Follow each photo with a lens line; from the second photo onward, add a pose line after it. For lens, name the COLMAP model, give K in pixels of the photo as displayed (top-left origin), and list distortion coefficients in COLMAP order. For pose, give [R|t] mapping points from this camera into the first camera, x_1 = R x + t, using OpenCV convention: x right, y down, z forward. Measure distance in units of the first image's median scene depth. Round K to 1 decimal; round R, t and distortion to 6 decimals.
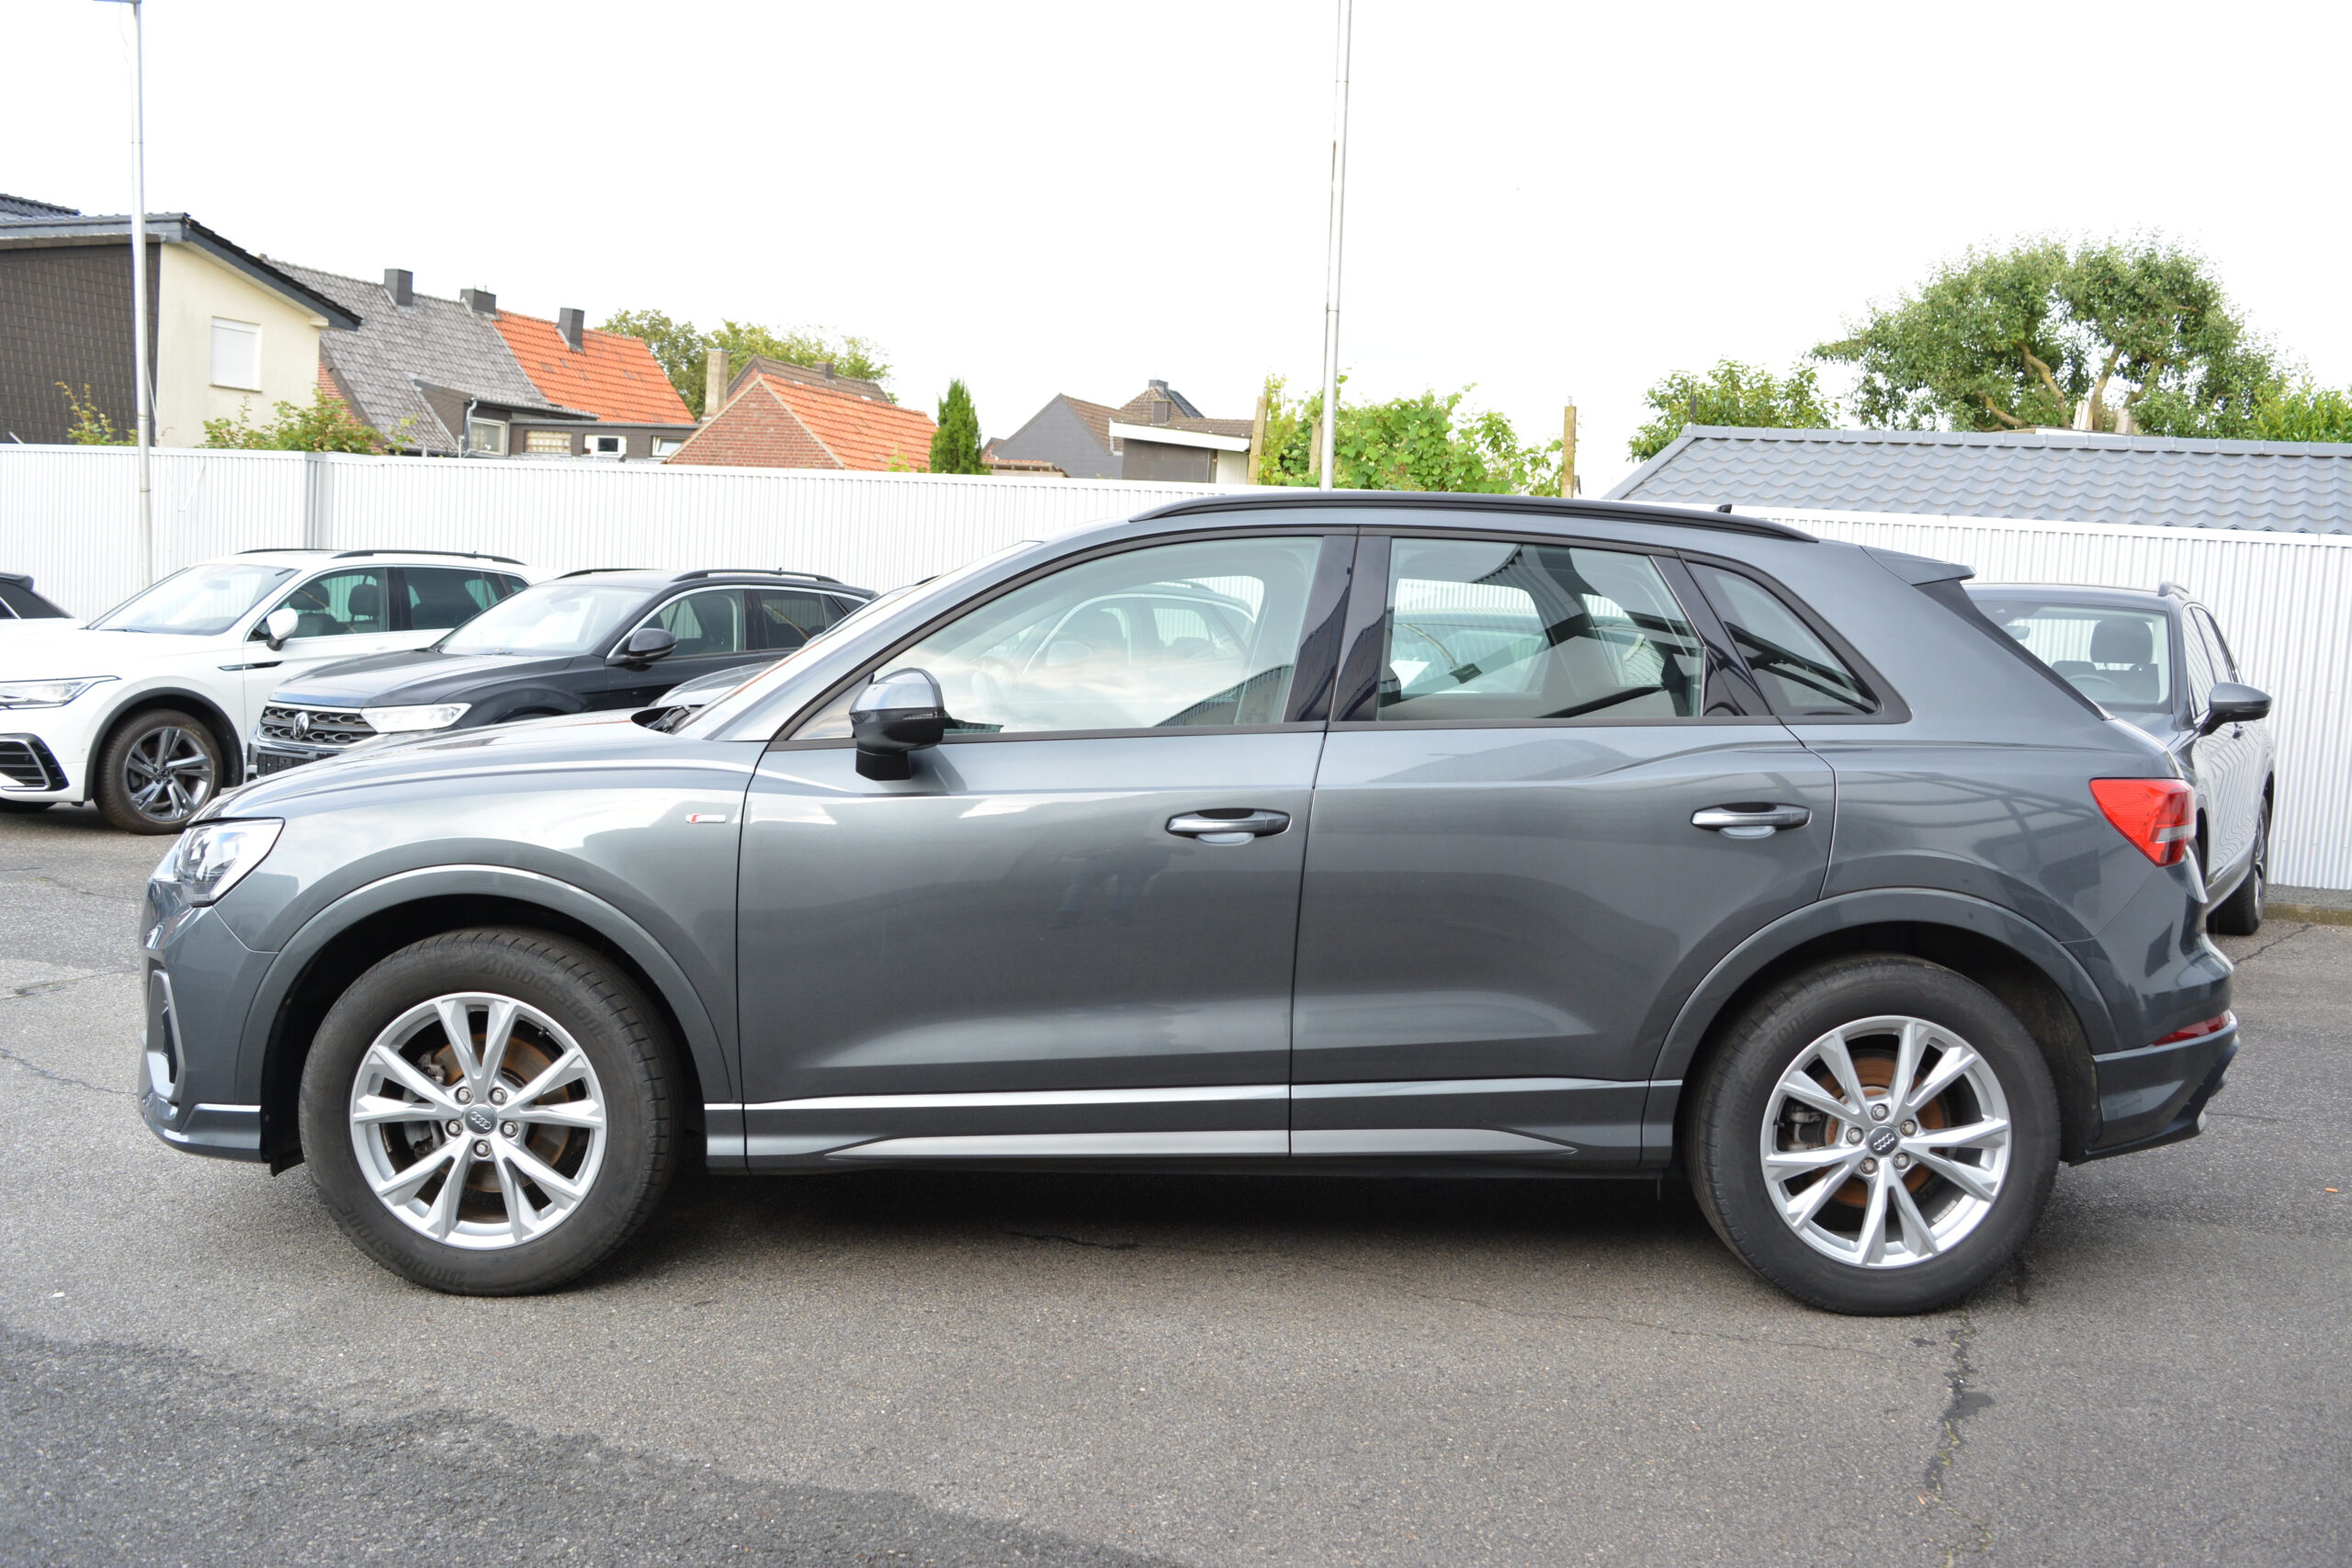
lens RADIAL K [[2074.4, 0, 1184.3], [0, 2074.4, 796.4], [0, 0, 1]] dist [-0.089335, 0.028889]
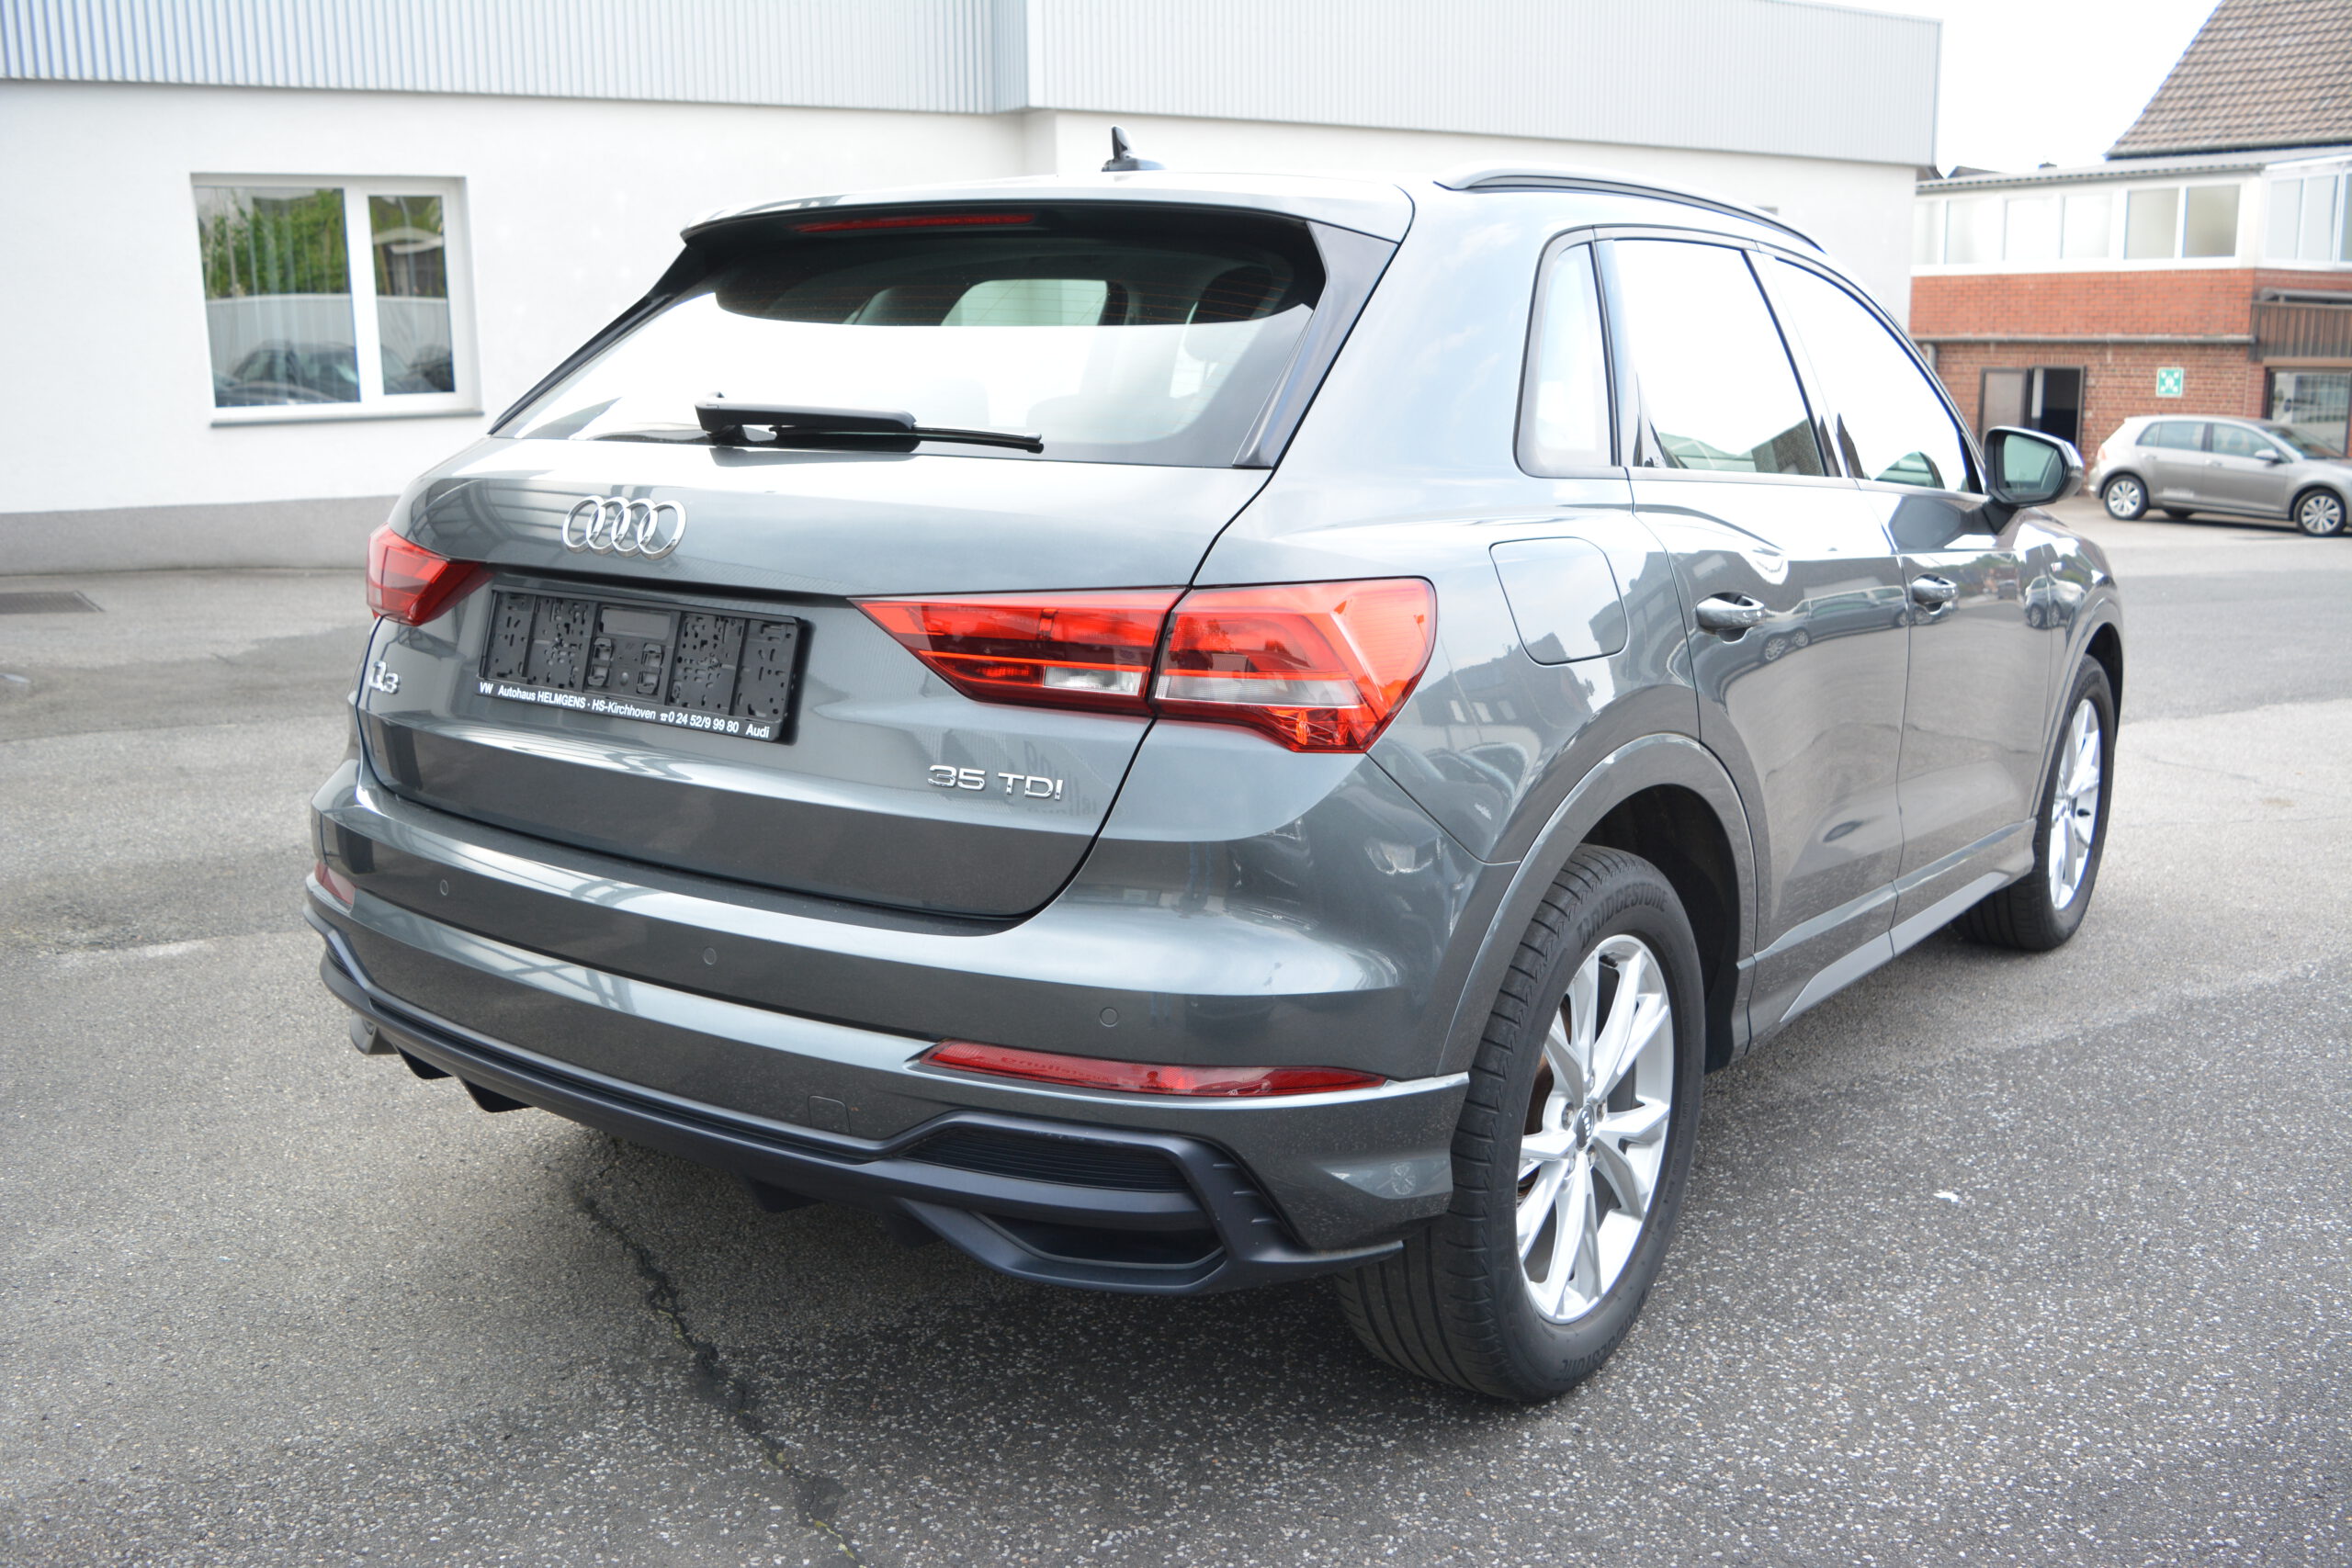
lens RADIAL K [[2074.4, 0, 1182.8], [0, 2074.4, 795.0], [0, 0, 1]] dist [-0.089335, 0.028889]
pose [[-0.590213, 0.120019, -0.798276, 0.121272], [-0.100427, 0.970287, 0.220132, -0.013154], [0.800976, 0.210093, -0.560623, 0.220096]]
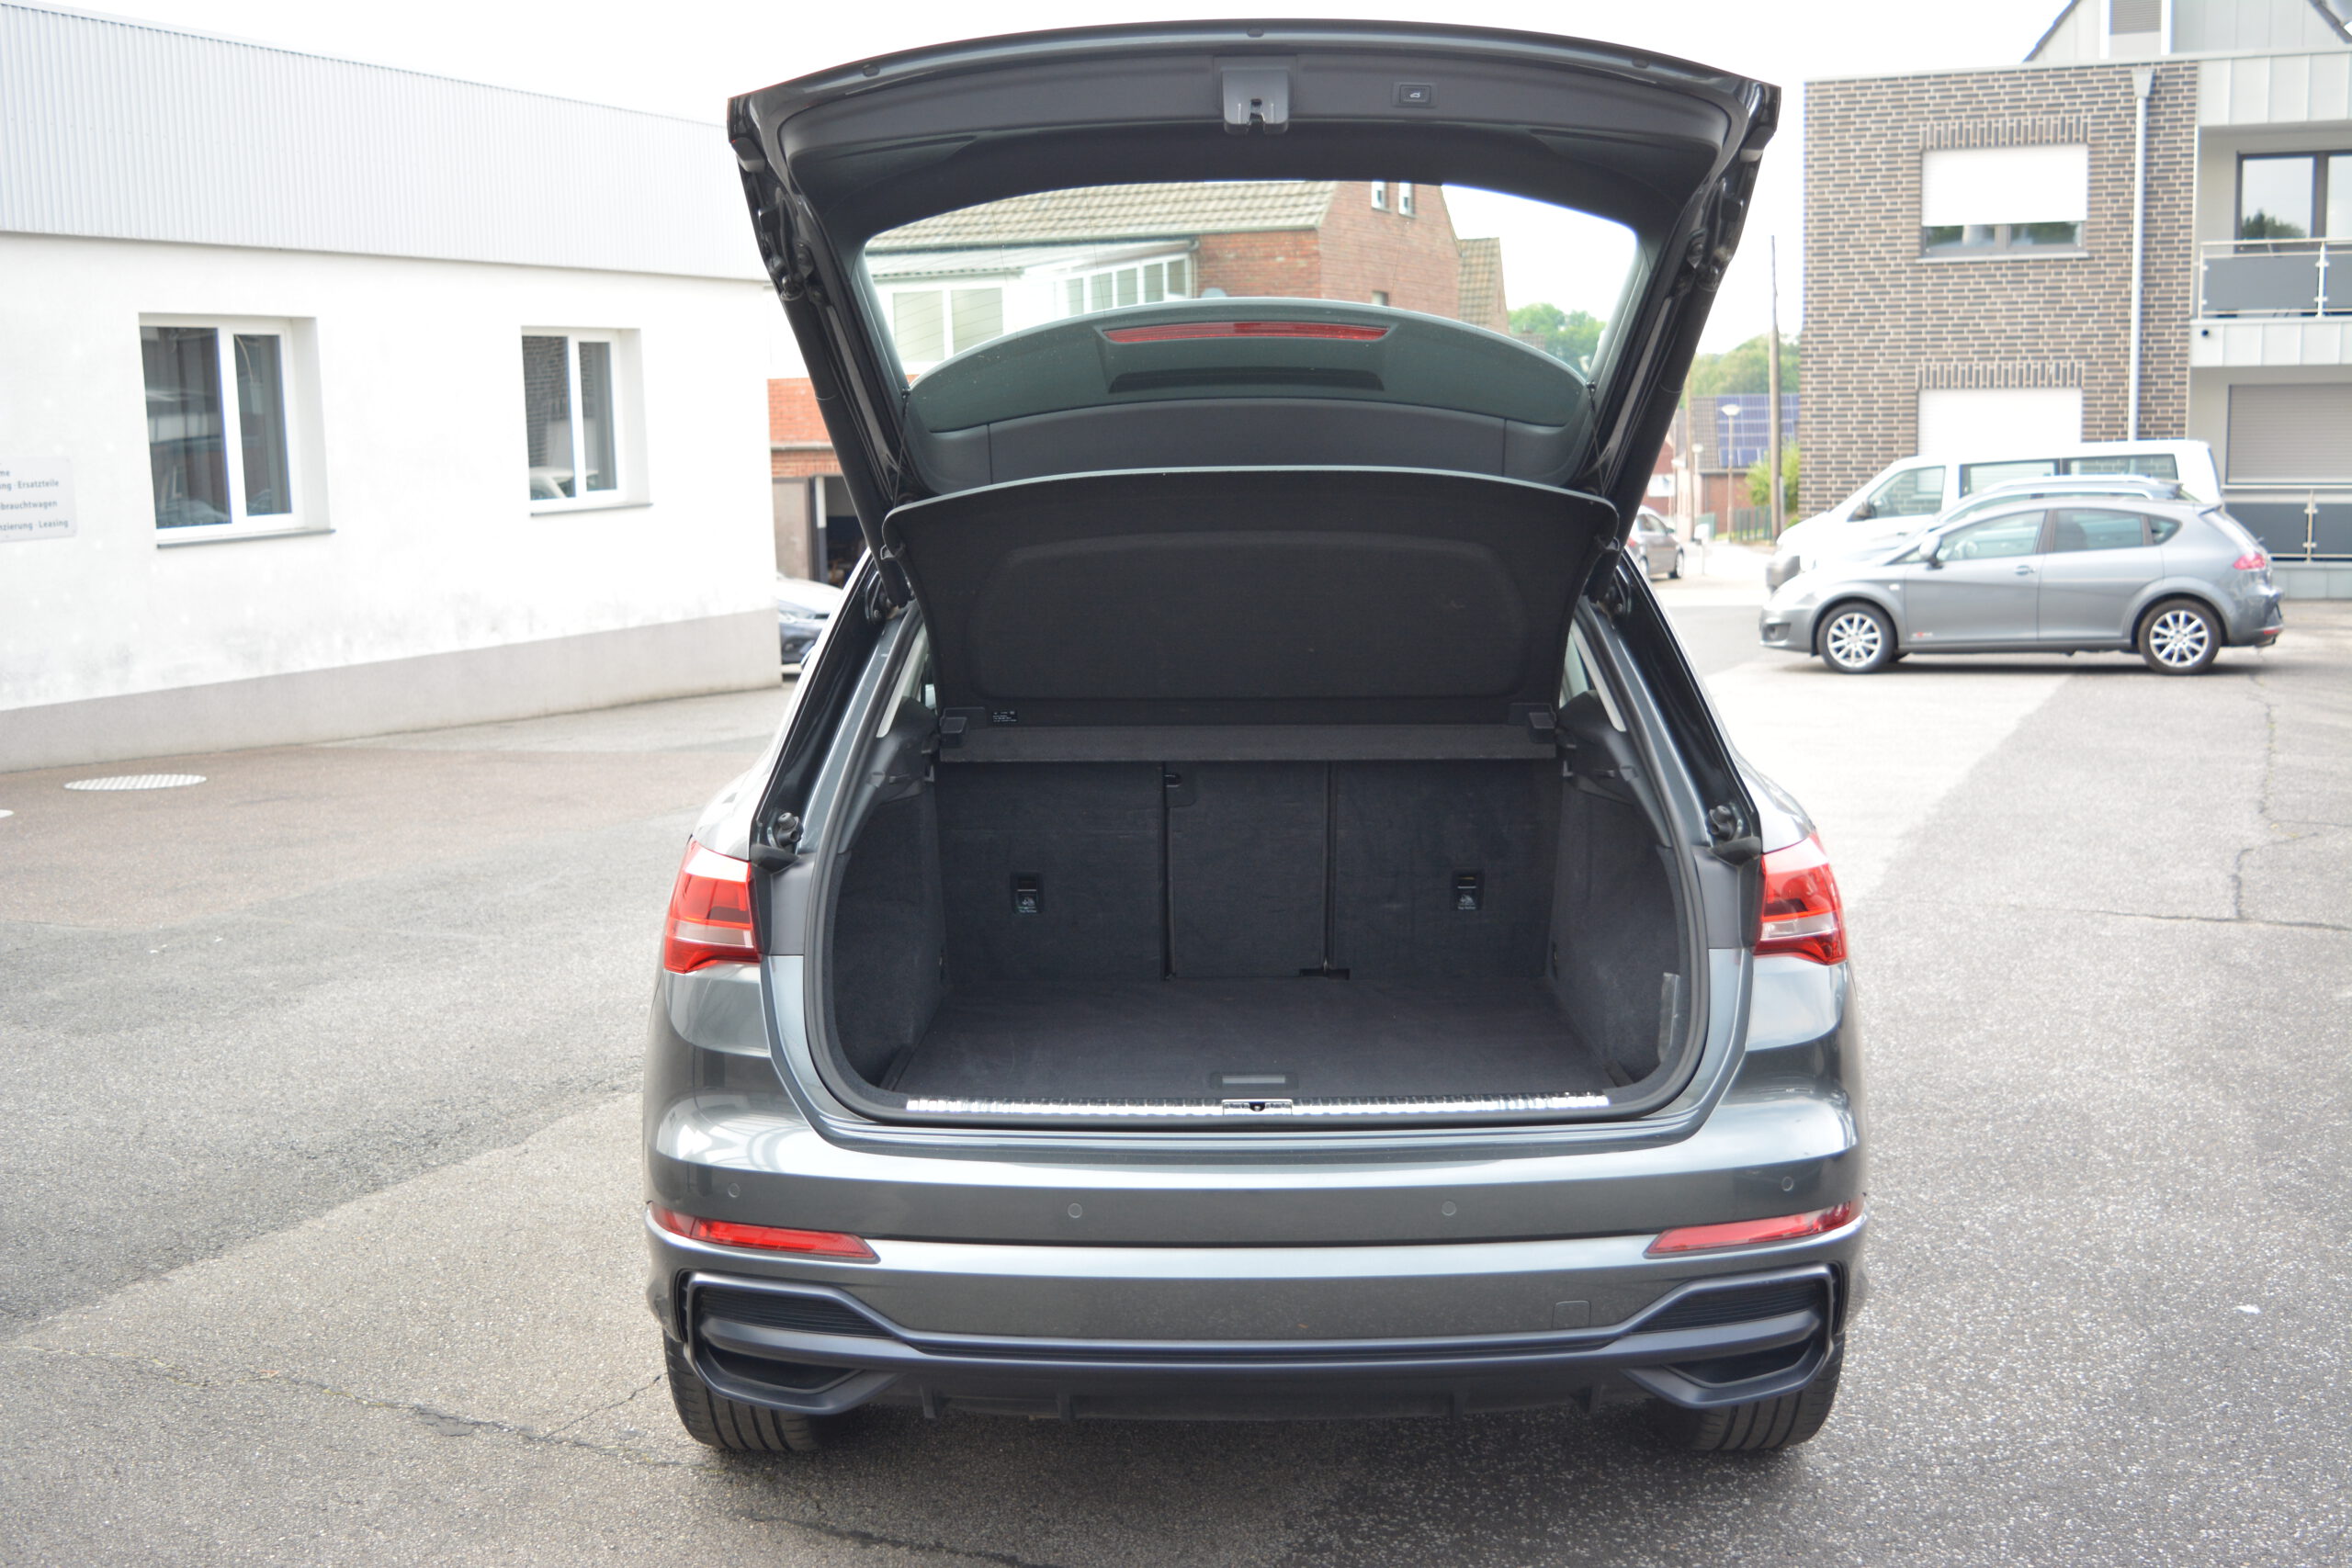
lens RADIAL K [[2392.3, 0, 1181.9], [0, 2392.3, 793.6], [0, 0, 1]] dist [-0.070442, 0.000000]
pose [[-0.032440, 0.098681, -0.994590, 0.170476], [-0.071291, 0.992351, 0.100784, -0.016151], [0.996928, 0.074175, -0.025157, 0.157431]]
